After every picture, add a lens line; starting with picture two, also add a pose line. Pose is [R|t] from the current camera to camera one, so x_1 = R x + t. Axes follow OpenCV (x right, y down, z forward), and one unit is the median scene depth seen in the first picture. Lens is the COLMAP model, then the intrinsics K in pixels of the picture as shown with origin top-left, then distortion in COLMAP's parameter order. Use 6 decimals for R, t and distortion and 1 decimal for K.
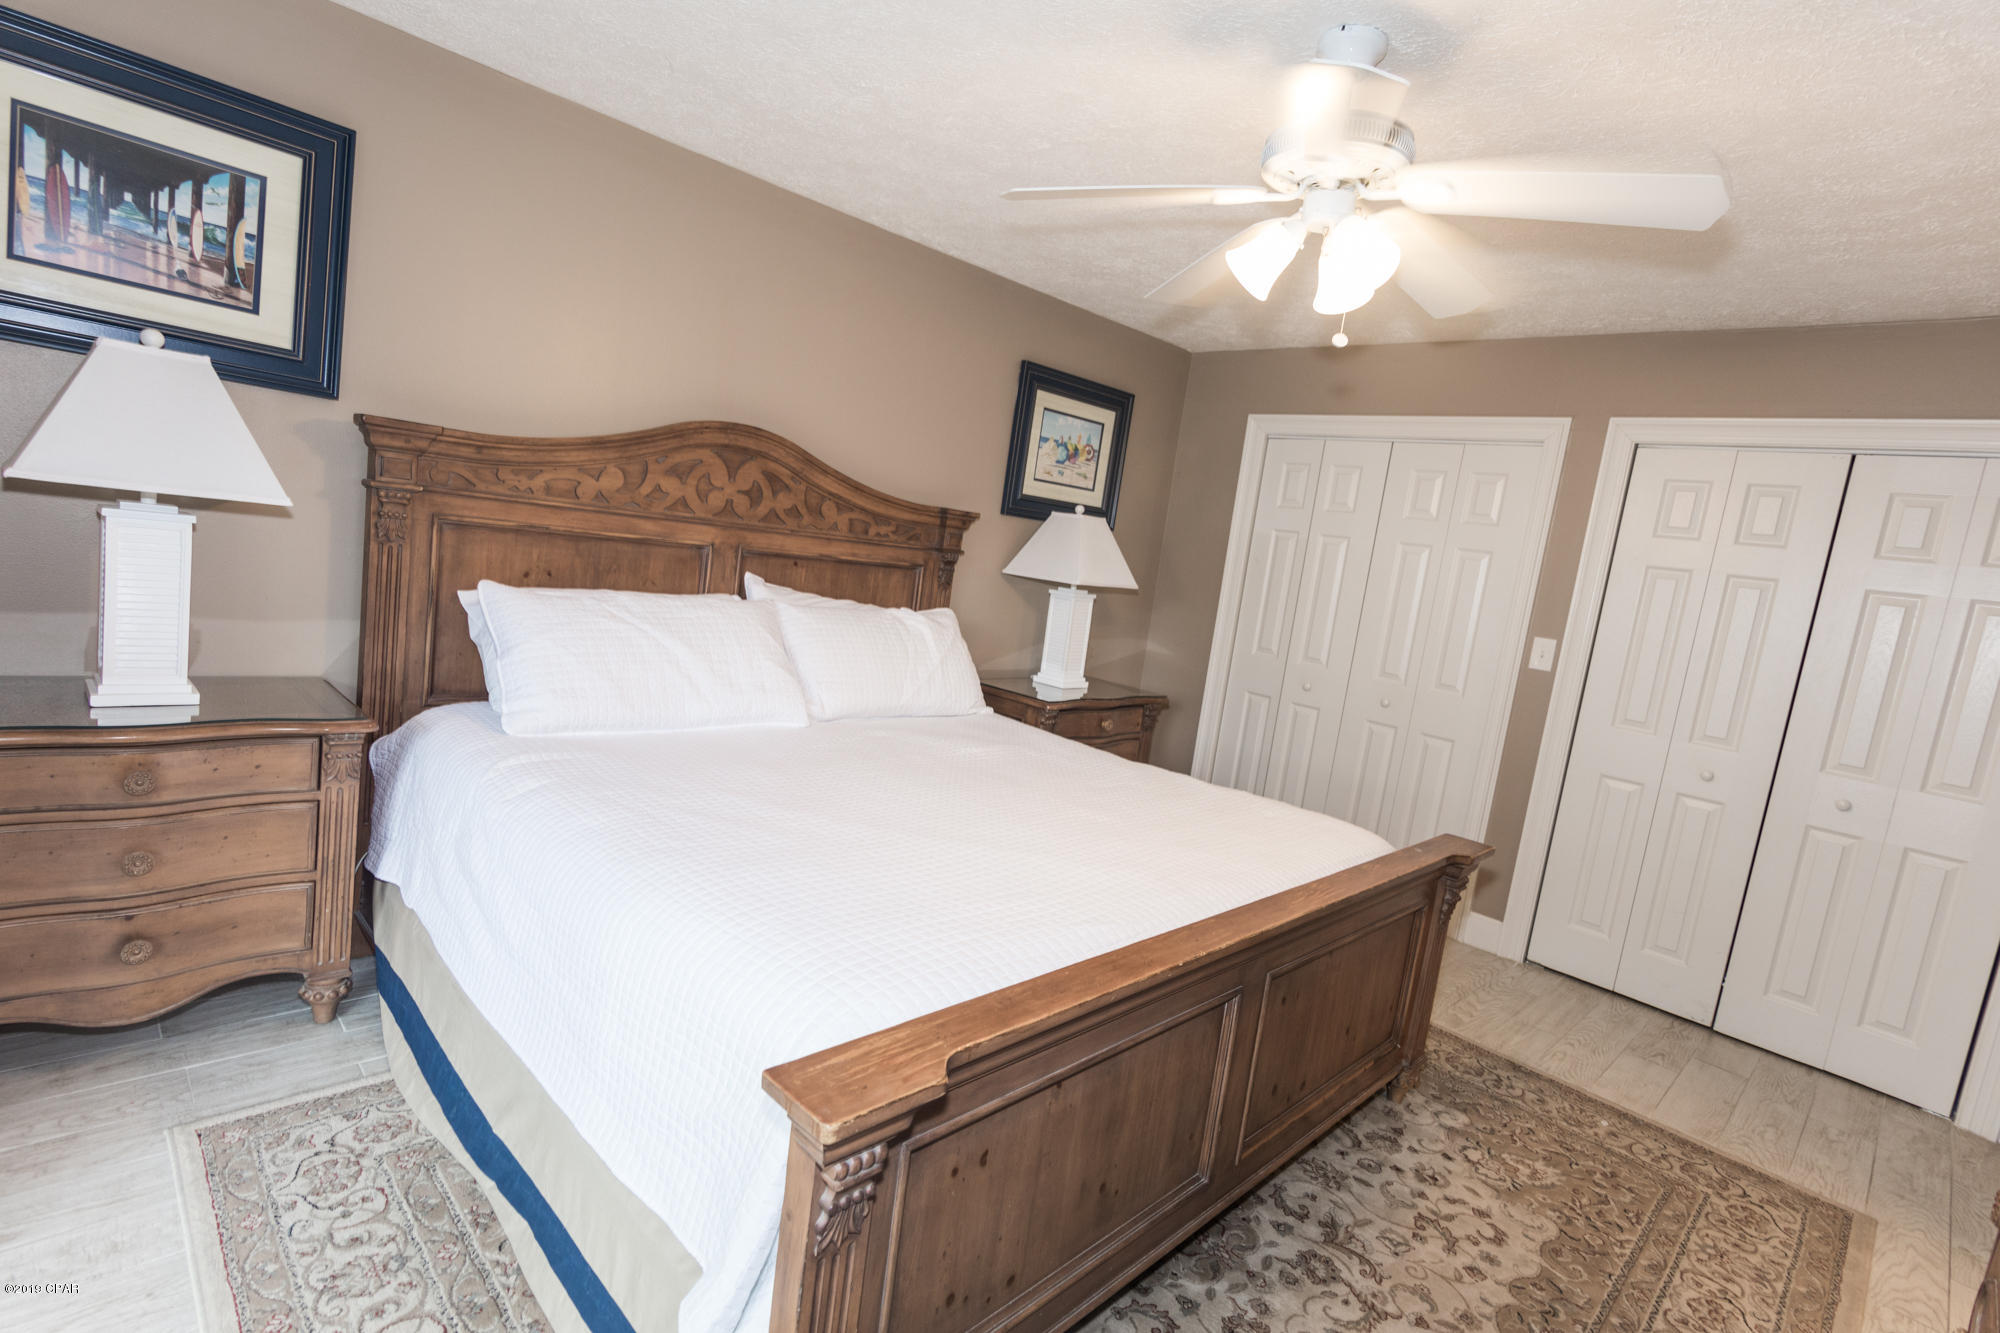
lens RADIAL K [[959.4, 0, 993.3], [0, 959.4, 662.1], [0, 0, 1]] dist [0.004241, 0.000635]
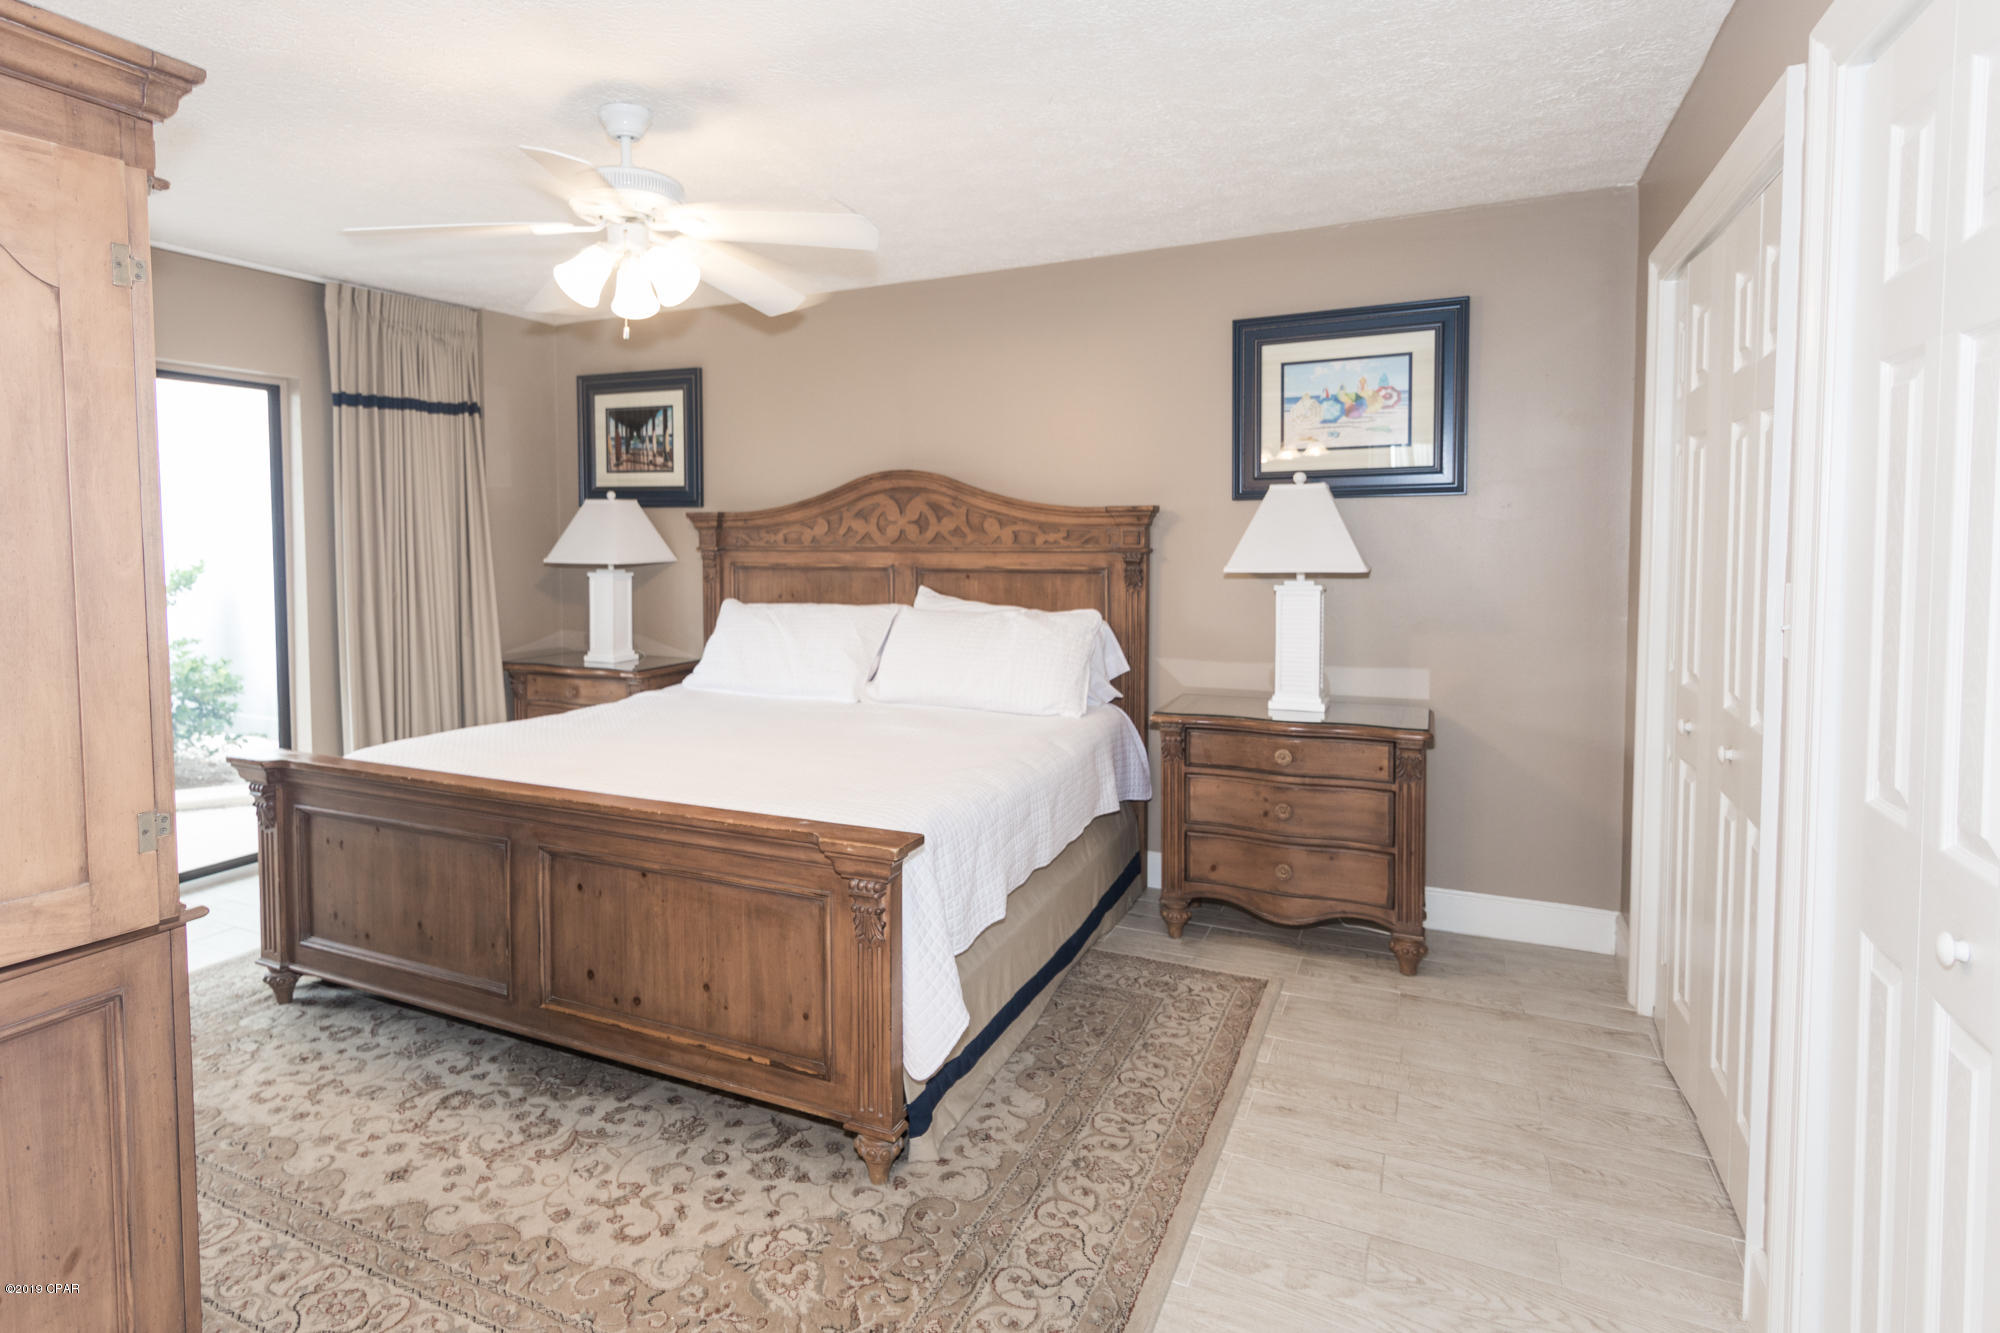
lens RADIAL K [[994.0, 0, 998.8], [0, 994.0, 605.5], [0, 0, 1]] dist [0.002762, -0.000034]
pose [[0.357841, -0.058716, -0.931935, 0.985059], [-0.061670, 0.994356, -0.086328, 0.036124], [0.931744, 0.088364, 0.352200, 0.659498]]
